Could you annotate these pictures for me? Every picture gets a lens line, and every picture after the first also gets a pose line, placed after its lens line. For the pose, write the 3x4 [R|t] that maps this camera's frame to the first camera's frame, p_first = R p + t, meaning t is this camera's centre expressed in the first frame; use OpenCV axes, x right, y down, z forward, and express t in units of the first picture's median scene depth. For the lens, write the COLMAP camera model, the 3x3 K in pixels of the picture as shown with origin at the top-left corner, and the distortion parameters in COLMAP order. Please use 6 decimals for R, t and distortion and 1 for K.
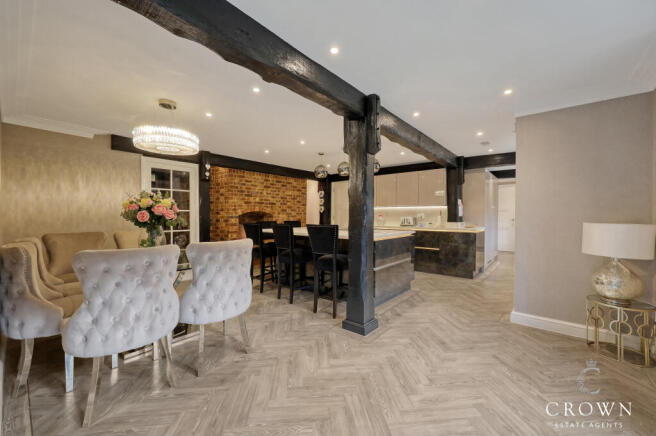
lens RADIAL K [[260.6, 0, 329.0], [0, 260.6, 216.0], [0, 0, 1]] dist [0.009261, 0.000564]
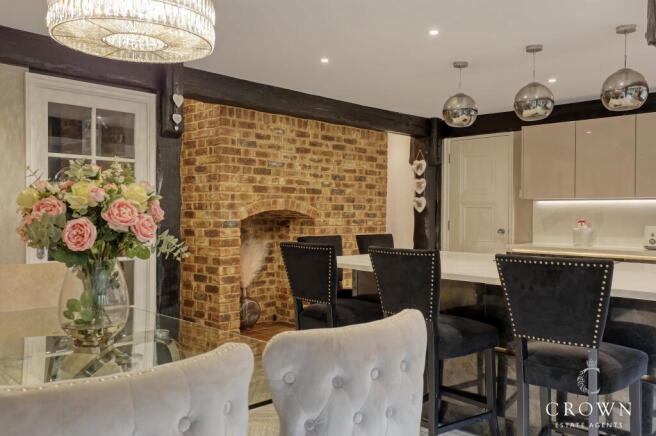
lens RADIAL K [[569.8, 0, 329.9], [0, 569.8, 220.0], [0, 0, 1]] dist [0.053624, 0.001693]
pose [[0.997013, 0.004915, -0.077076, -0.134964], [-0.004290, 0.999957, 0.008269, -0.010491], [0.077113, -0.007914, 0.996991, 0.115199]]
